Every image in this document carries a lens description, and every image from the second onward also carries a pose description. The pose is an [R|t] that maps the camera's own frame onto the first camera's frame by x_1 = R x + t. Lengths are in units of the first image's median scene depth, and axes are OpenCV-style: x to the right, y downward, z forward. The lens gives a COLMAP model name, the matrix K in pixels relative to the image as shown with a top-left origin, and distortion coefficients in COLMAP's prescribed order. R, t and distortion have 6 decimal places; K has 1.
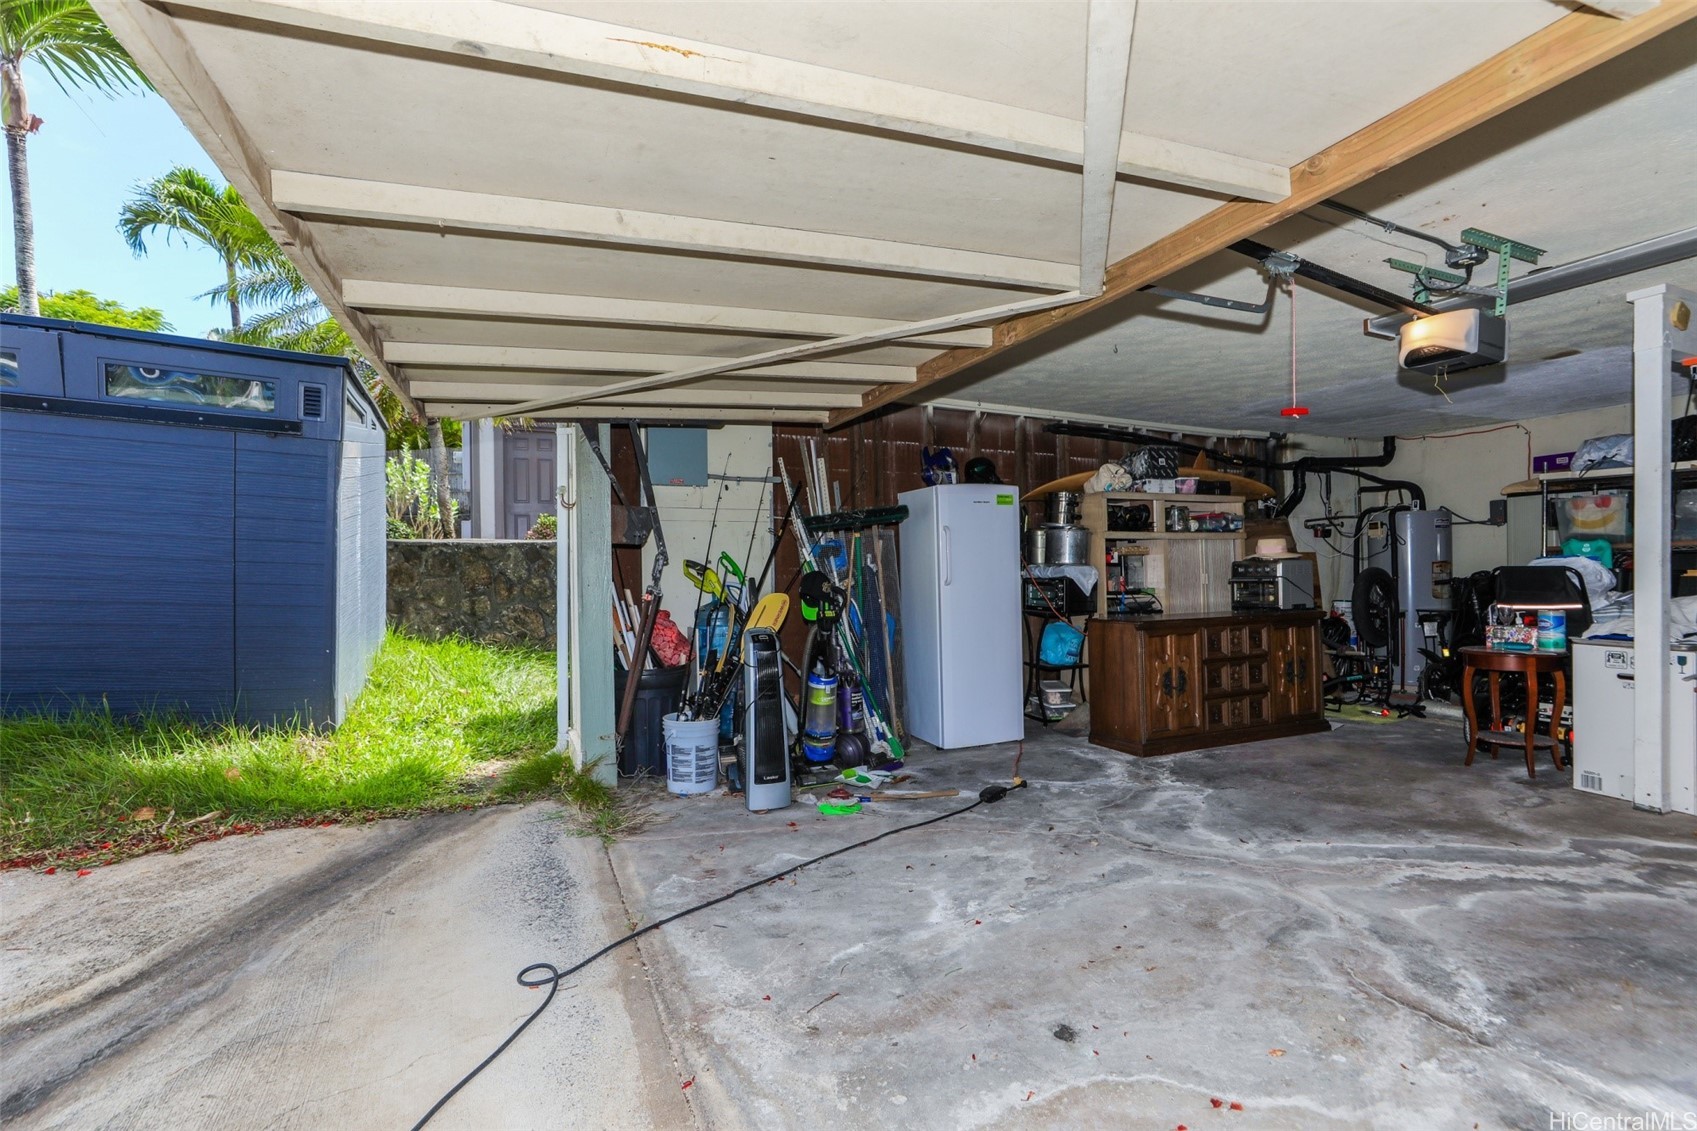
lens RADIAL K [[773.1, 0, 850.5], [0, 773.1, 581.9], [0, 0, 1]] dist [-0.033470, 0.014195]
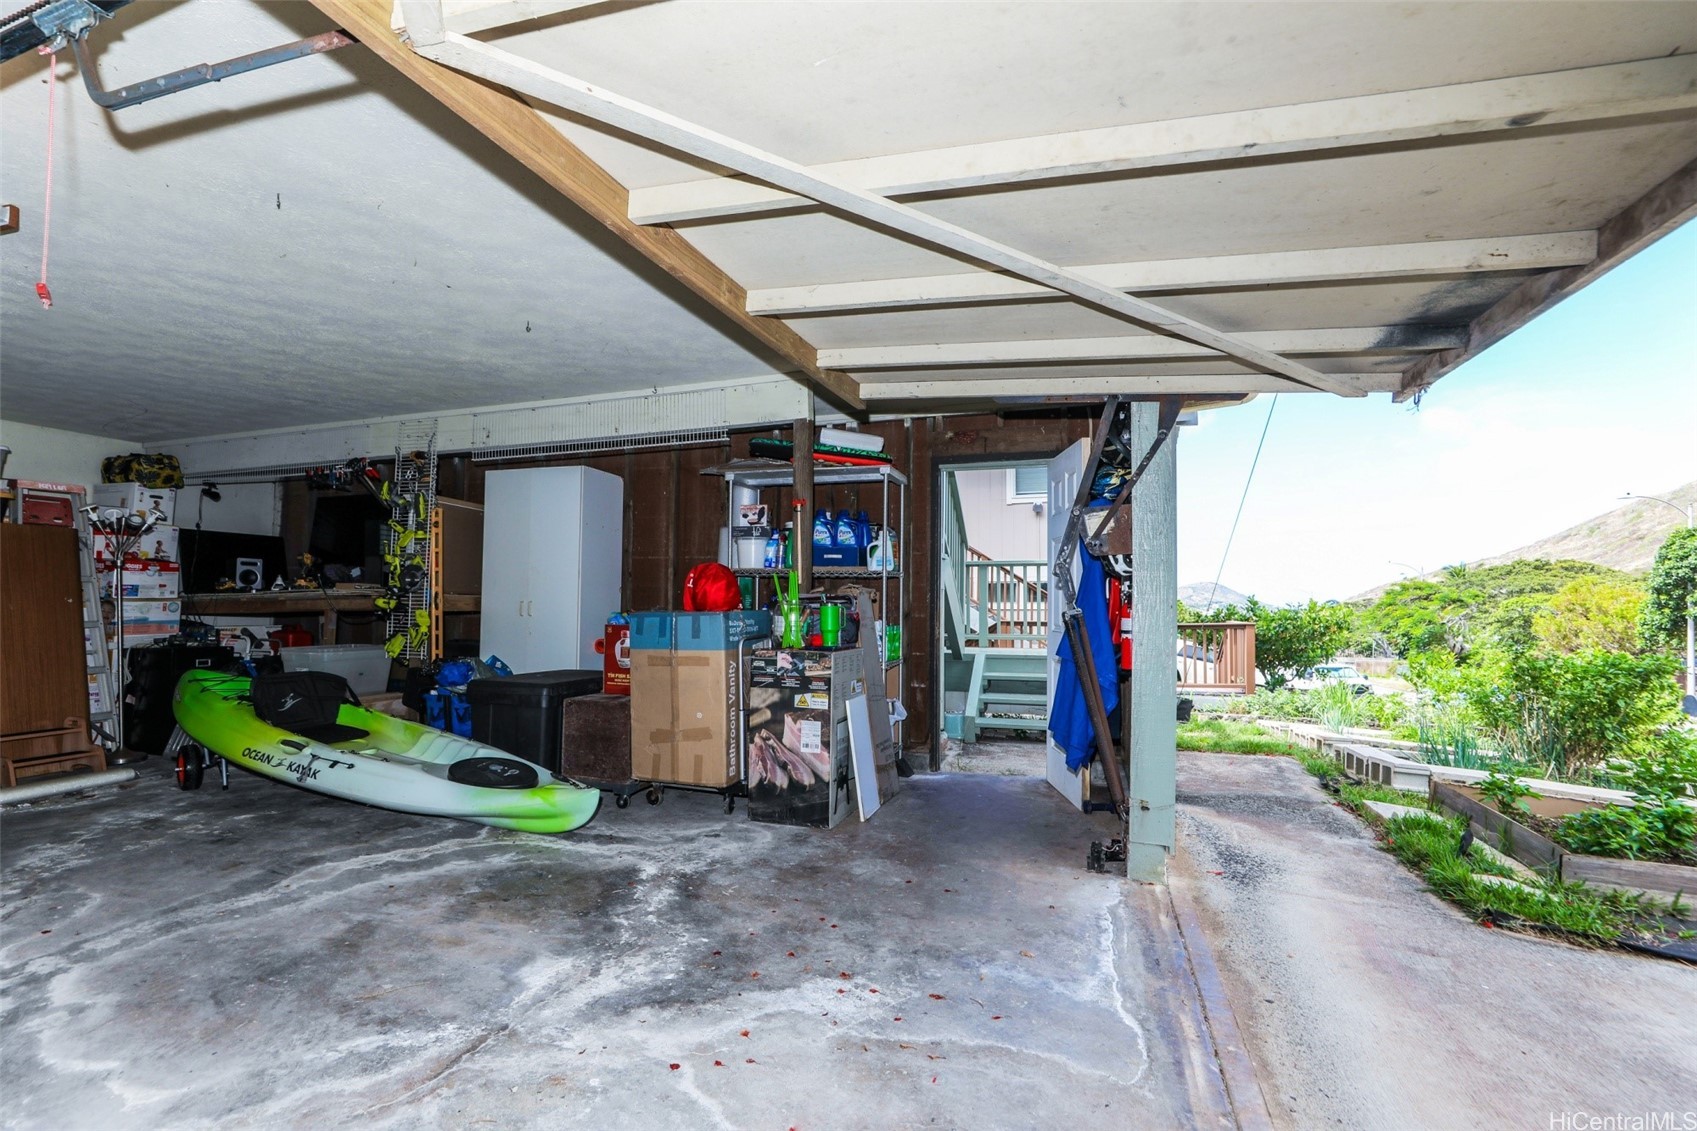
lens RADIAL K [[773.1, 0, 850.5], [0, 773.1, 581.9], [0, 0, 1]] dist [-0.033470, 0.014195]
pose [[-0.761768, 0.022286, 0.647466, -0.100852], [0.012644, 0.999729, -0.019535, -0.002900], [-0.647726, -0.006694, -0.761844, 0.559799]]
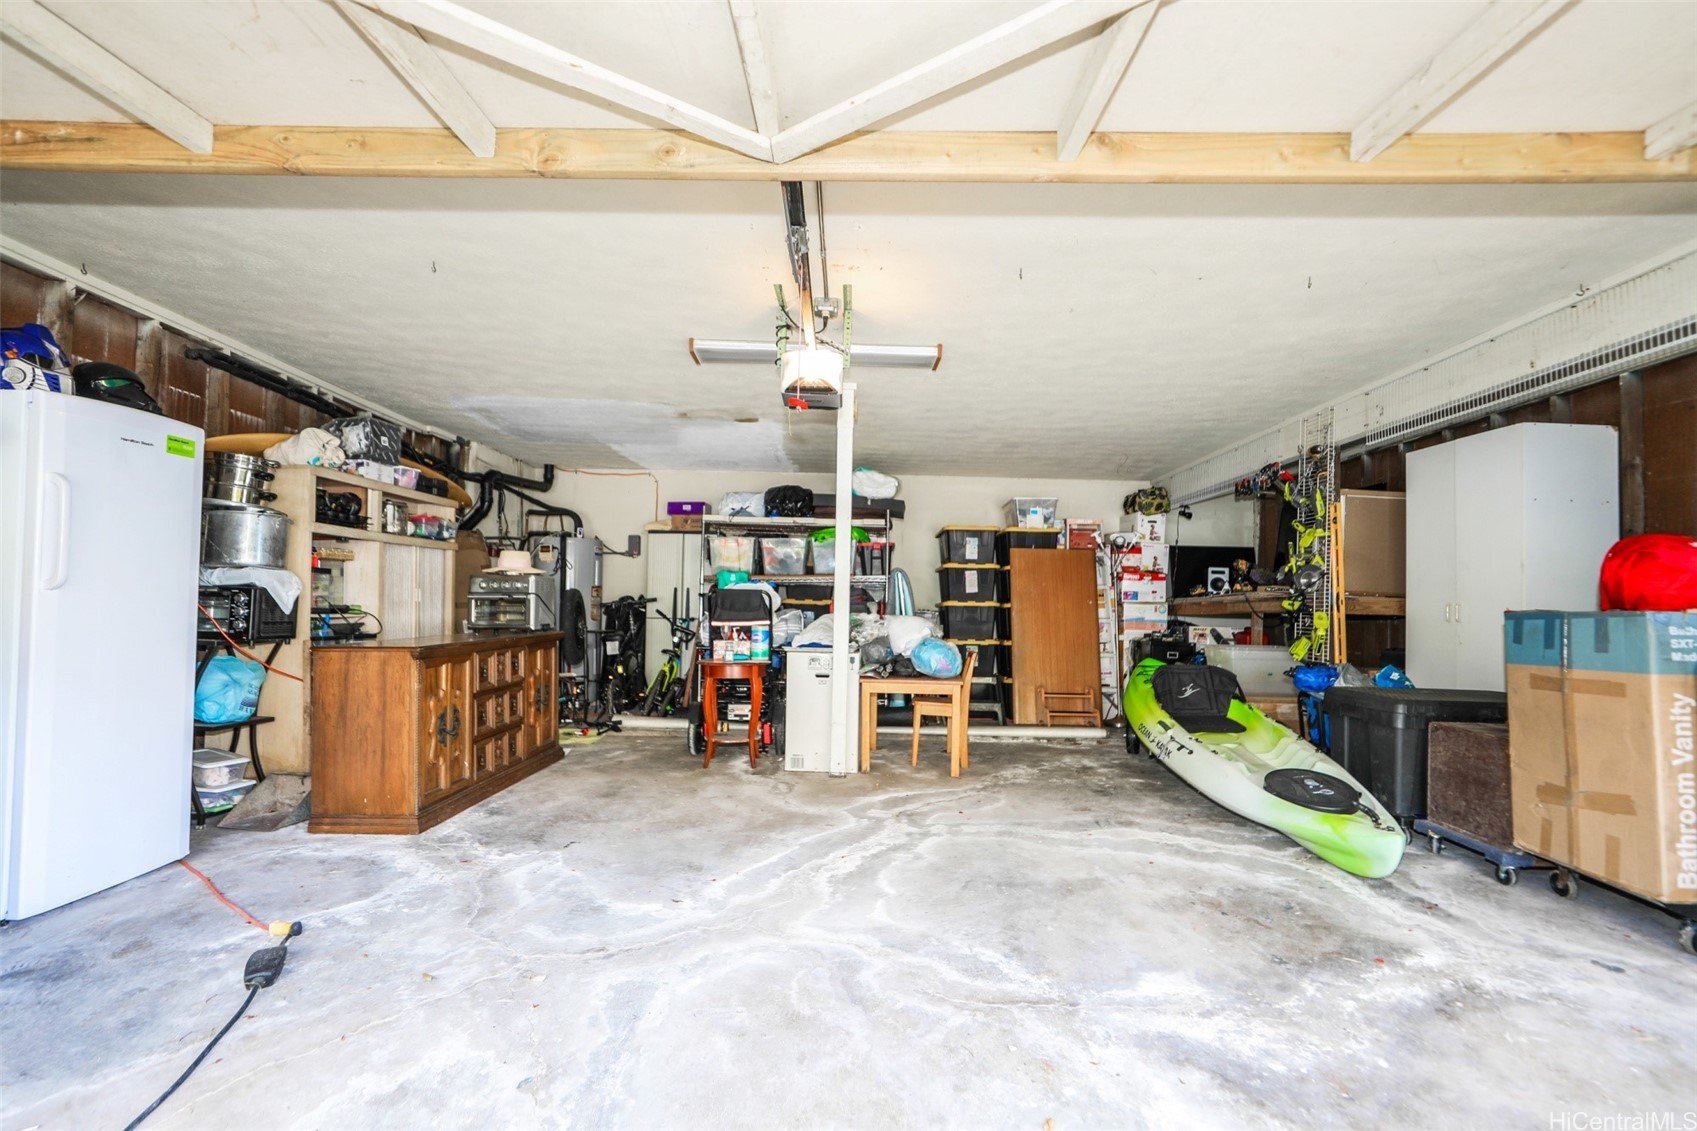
lens RADIAL K [[773.1, 0, 850.5], [0, 773.1, 581.9], [0, 0, 1]] dist [-0.033470, 0.014195]
pose [[0.394258, 0.043886, 0.917951, -0.125296], [-0.007977, 0.998985, -0.044334, 0.017230], [-0.918965, 0.010156, 0.394208, 0.314470]]
